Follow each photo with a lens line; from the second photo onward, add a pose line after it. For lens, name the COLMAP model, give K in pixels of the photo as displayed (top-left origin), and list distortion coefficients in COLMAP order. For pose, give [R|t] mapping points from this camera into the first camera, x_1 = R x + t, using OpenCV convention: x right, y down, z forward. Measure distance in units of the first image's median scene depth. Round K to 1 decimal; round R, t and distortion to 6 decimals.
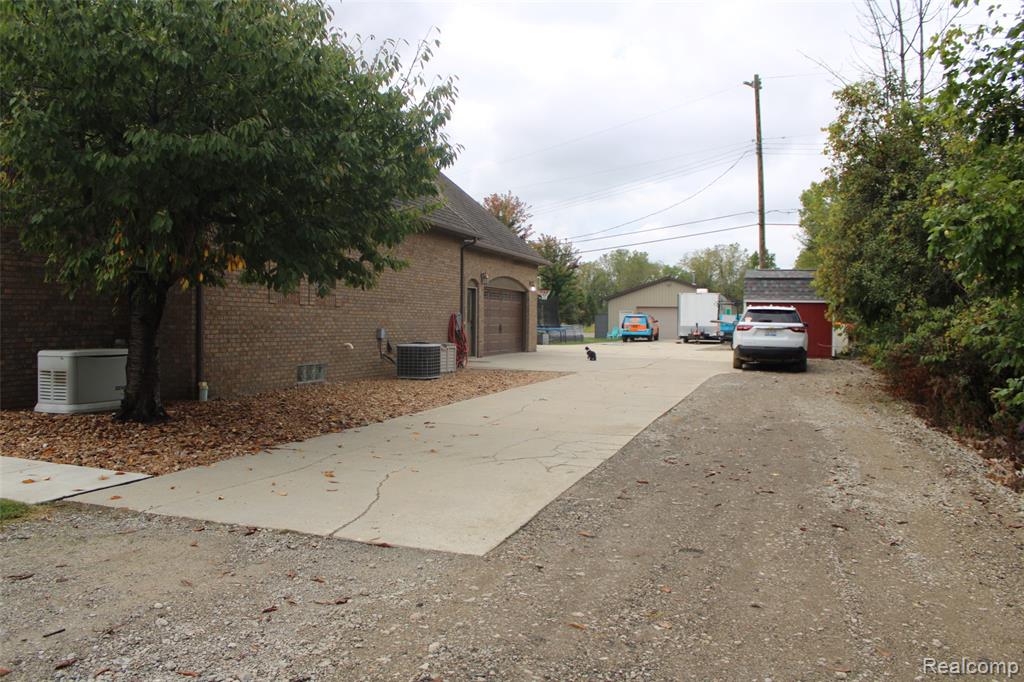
lens RADIAL K [[868.4, 0, 510.9], [0, 868.4, 338.1], [0, 0, 1]] dist [-0.154187, 0.126952]
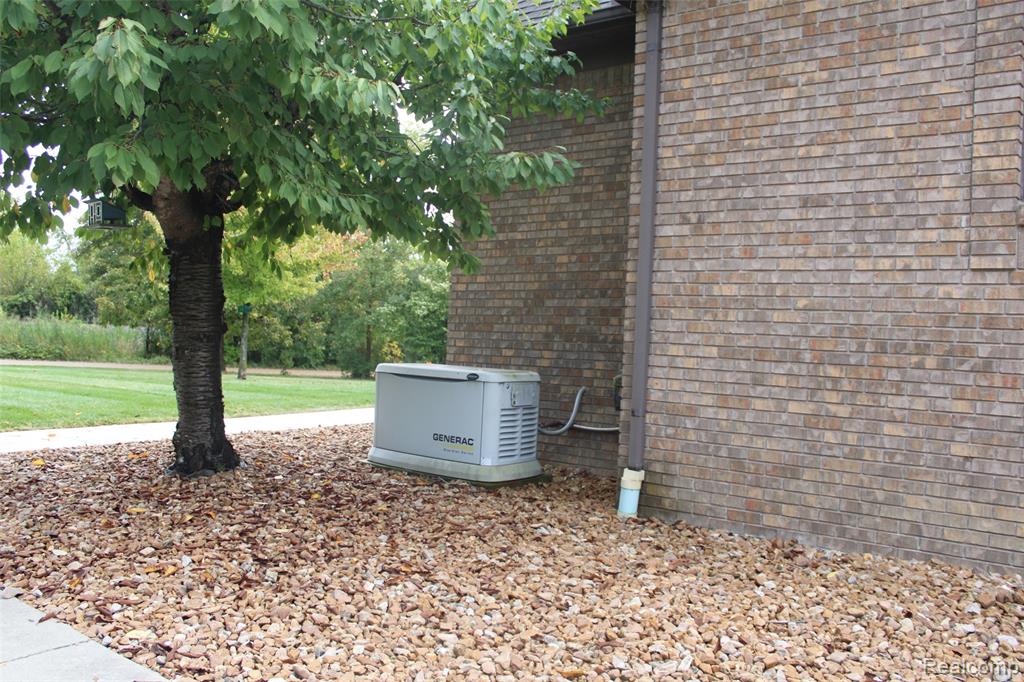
lens RADIAL K [[868.4, 0, 511.8], [0, 868.4, 341.5], [0, 0, 1]] dist [-0.154187, 0.126952]
pose [[-0.338208, -0.020666, -0.940845, 0.055555], [-0.066866, 0.997760, 0.002120, -0.007705], [0.938693, 0.063628, -0.338832, 1.191995]]
